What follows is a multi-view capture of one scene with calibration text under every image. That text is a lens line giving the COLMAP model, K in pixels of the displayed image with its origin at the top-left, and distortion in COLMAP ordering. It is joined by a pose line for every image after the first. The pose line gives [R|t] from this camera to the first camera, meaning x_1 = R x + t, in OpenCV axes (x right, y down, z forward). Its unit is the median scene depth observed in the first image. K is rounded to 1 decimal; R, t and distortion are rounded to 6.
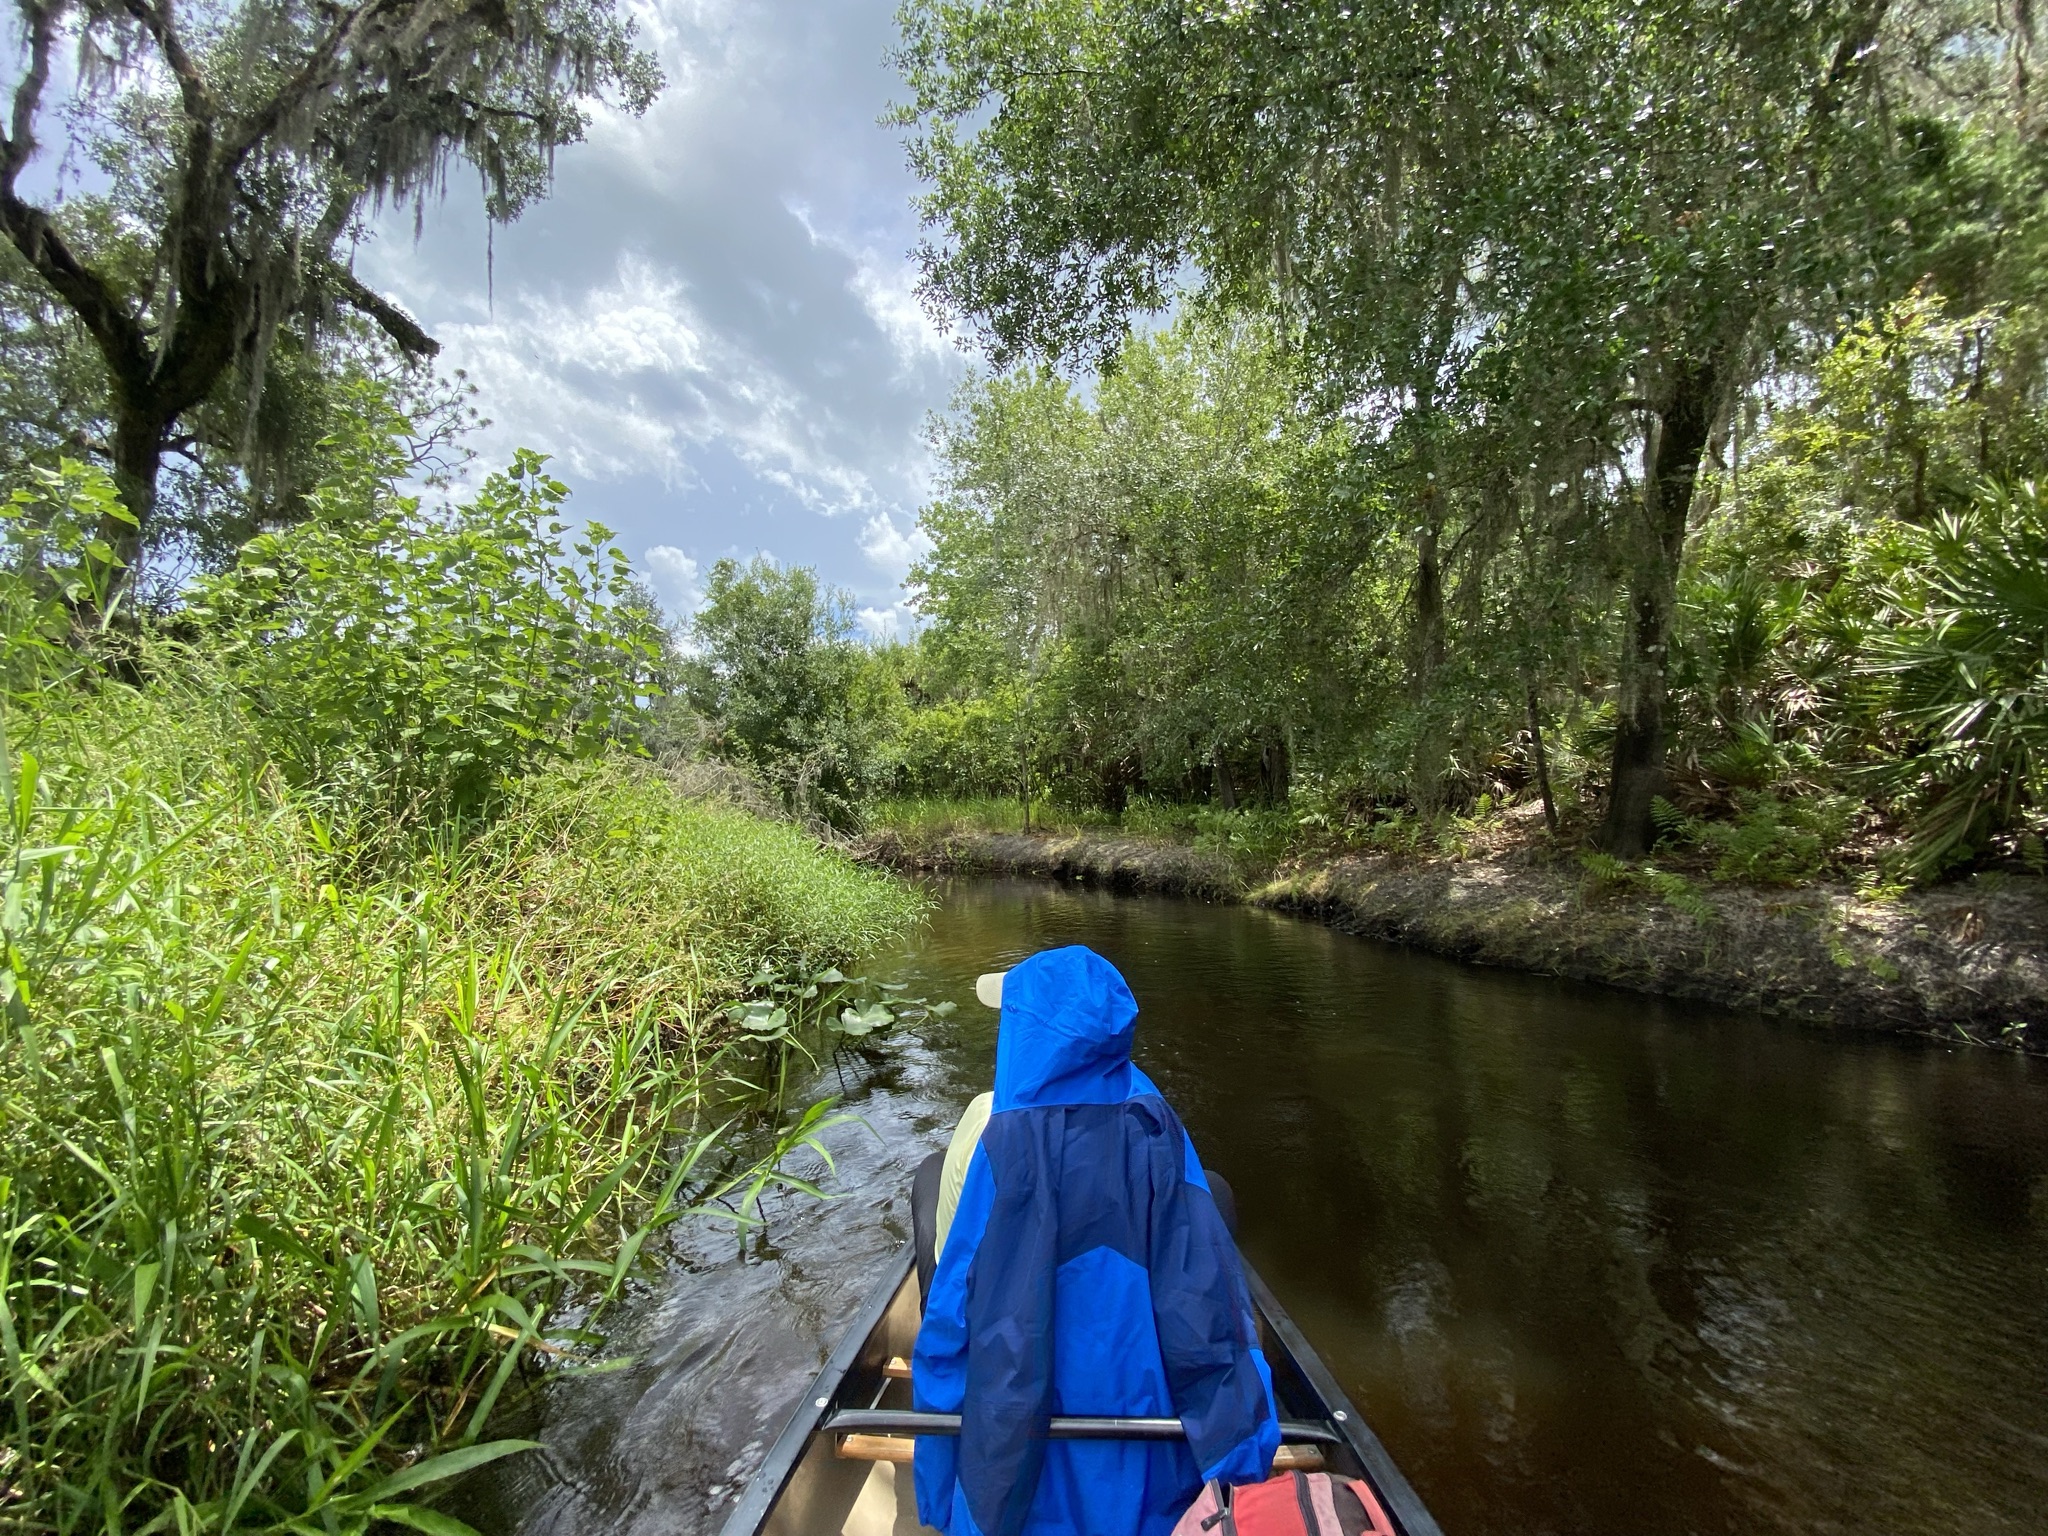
lens RADIAL K [[821.3, 0, 1021.0], [0, 821.3, 769.5], [0, 0, 1]] dist [0.001989, -0.012185]
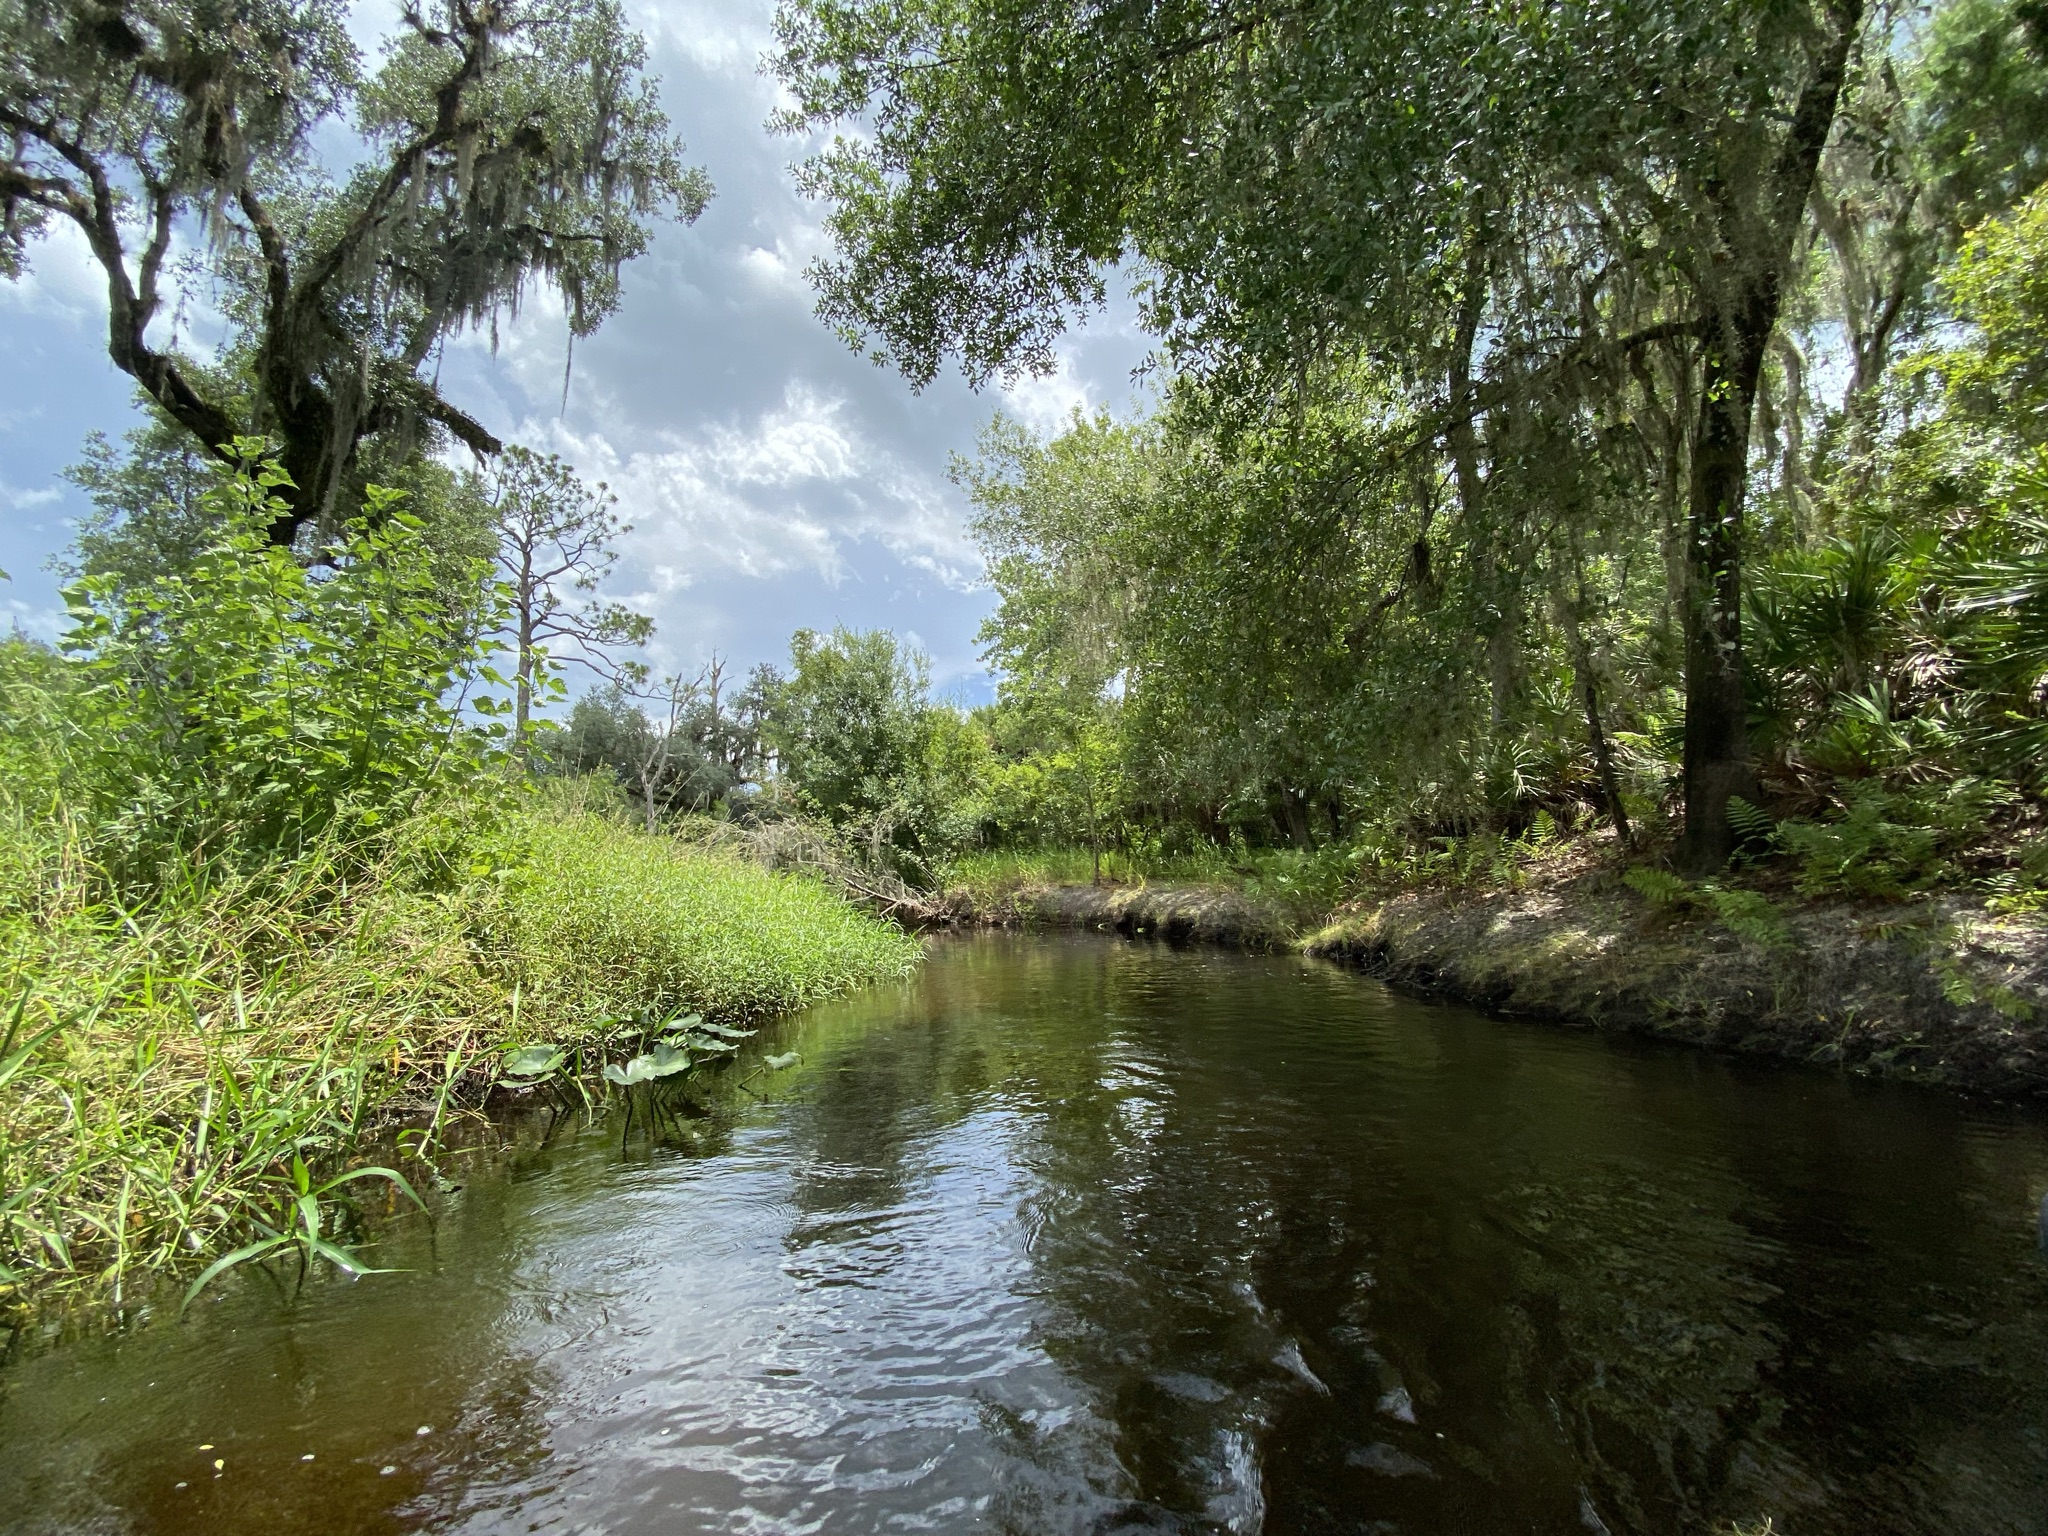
lens RADIAL K [[821.3, 0, 1020.3], [0, 821.3, 774.1], [0, 0, 1]] dist [0.001989, -0.012185]
pose [[0.985503, -0.044333, -0.163762, 0.109489], [0.032576, 0.996741, -0.073796, 0.022105], [0.166500, 0.067391, 0.983736, 0.051417]]
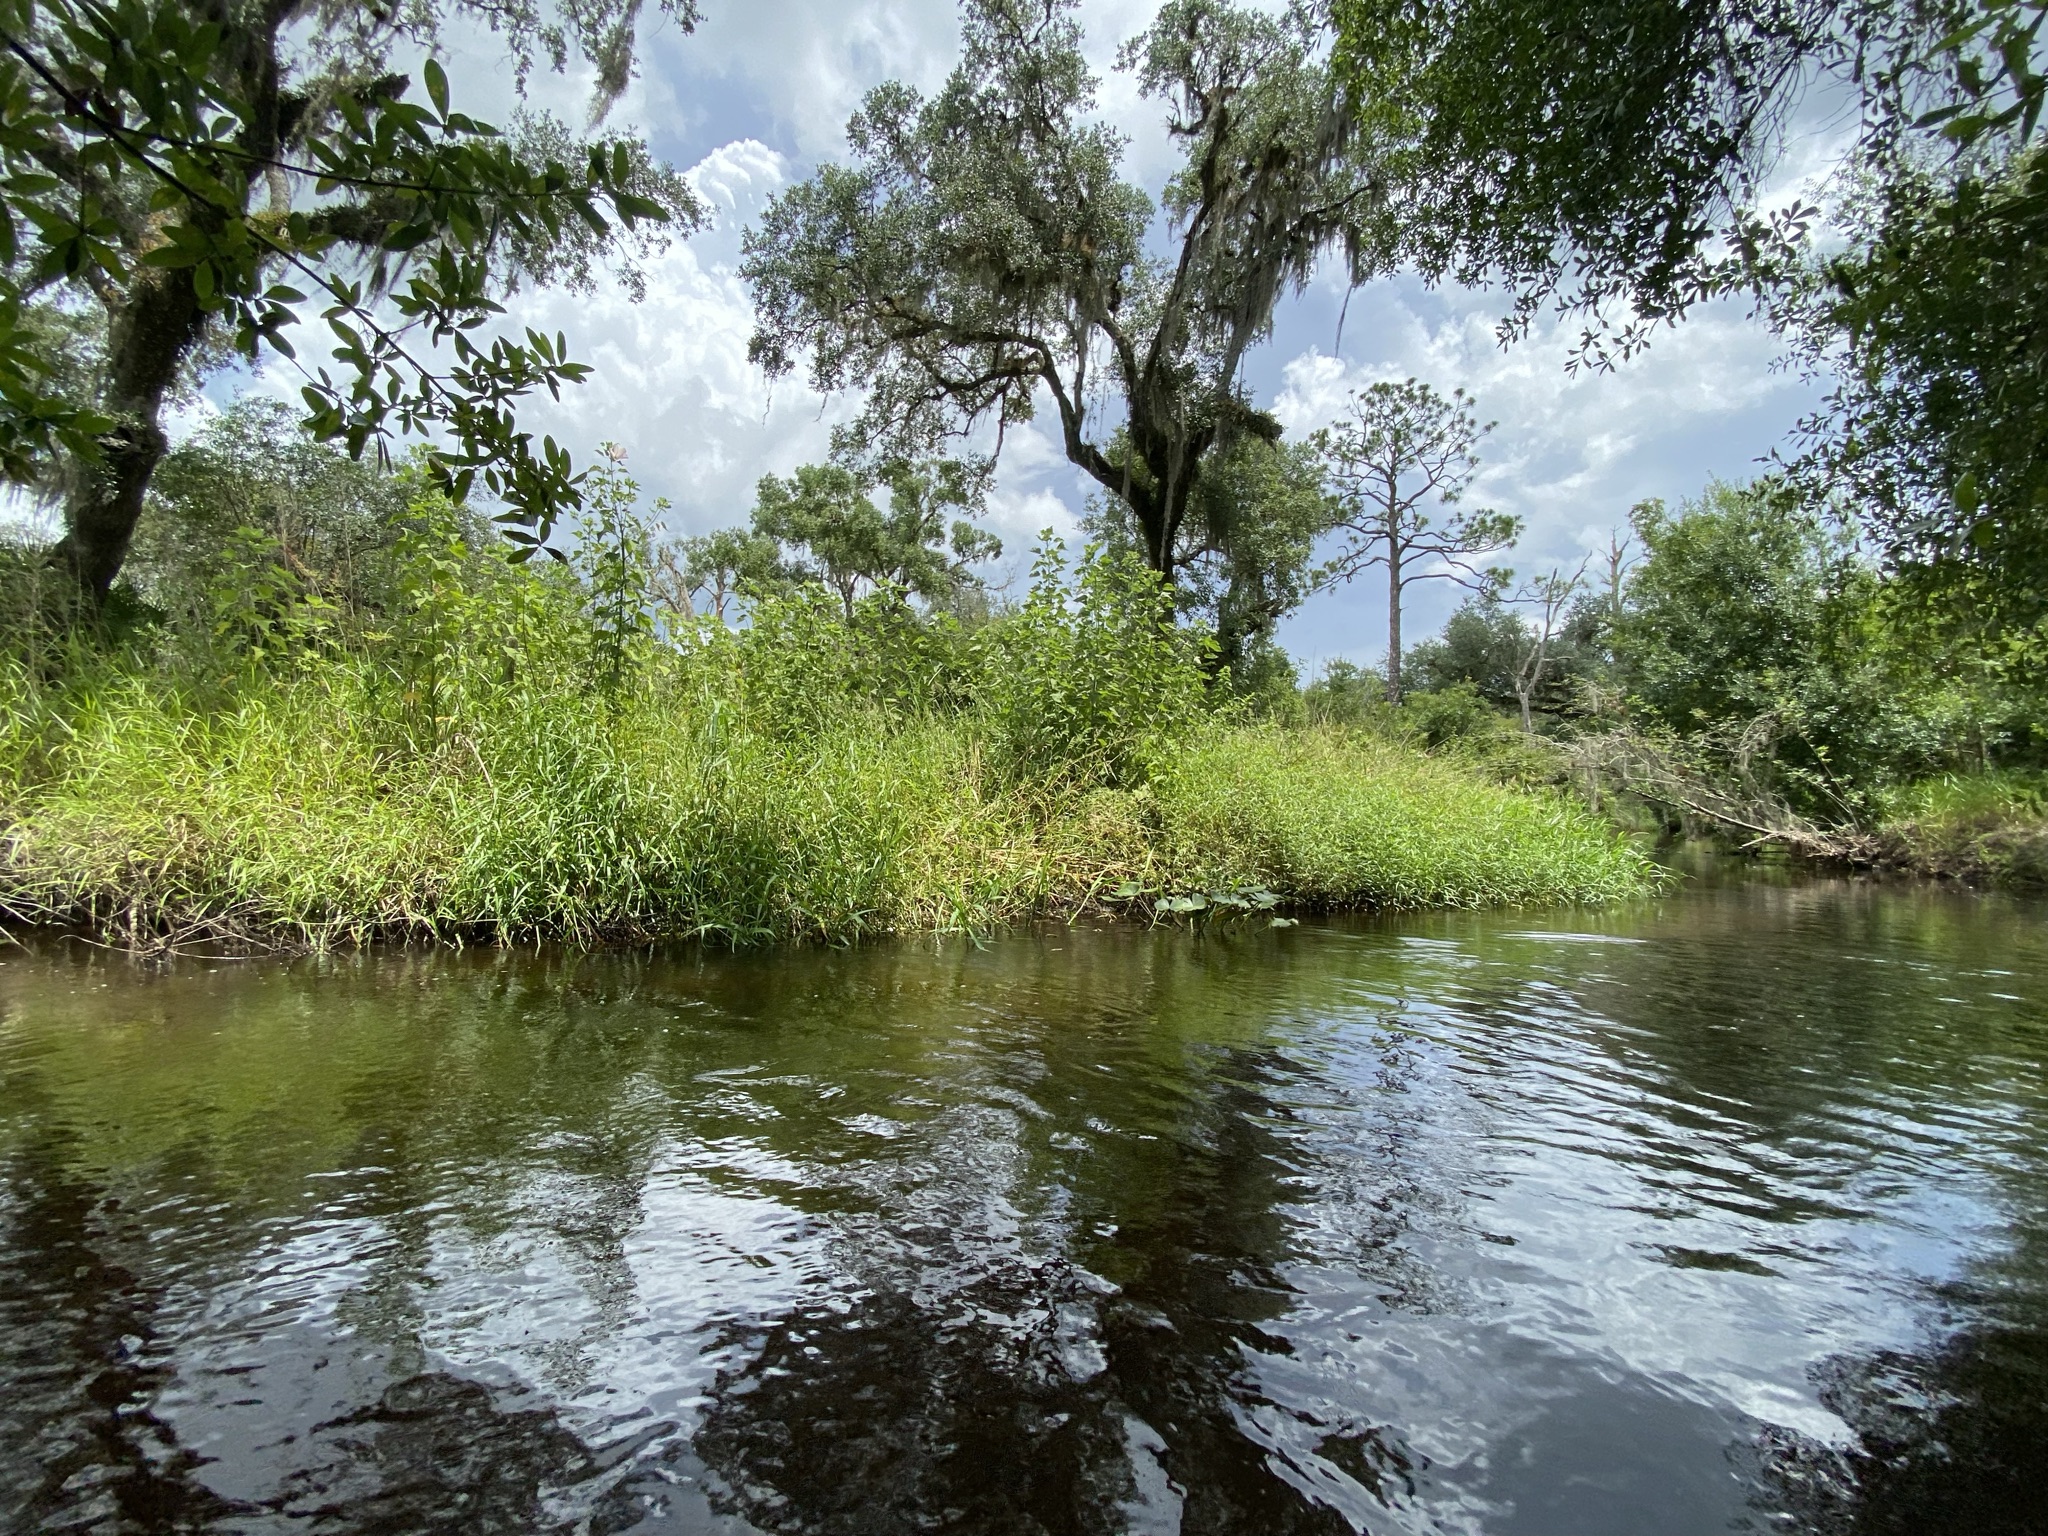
lens RADIAL K [[821.3, 0, 1014.5], [0, 821.3, 771.0], [0, 0, 1]] dist [0.001989, -0.012185]
pose [[0.366665, -0.007892, -0.930320, 0.299166], [0.023261, 0.999729, 0.000687, 0.022876], [0.930062, -0.021892, 0.366749, 0.079989]]
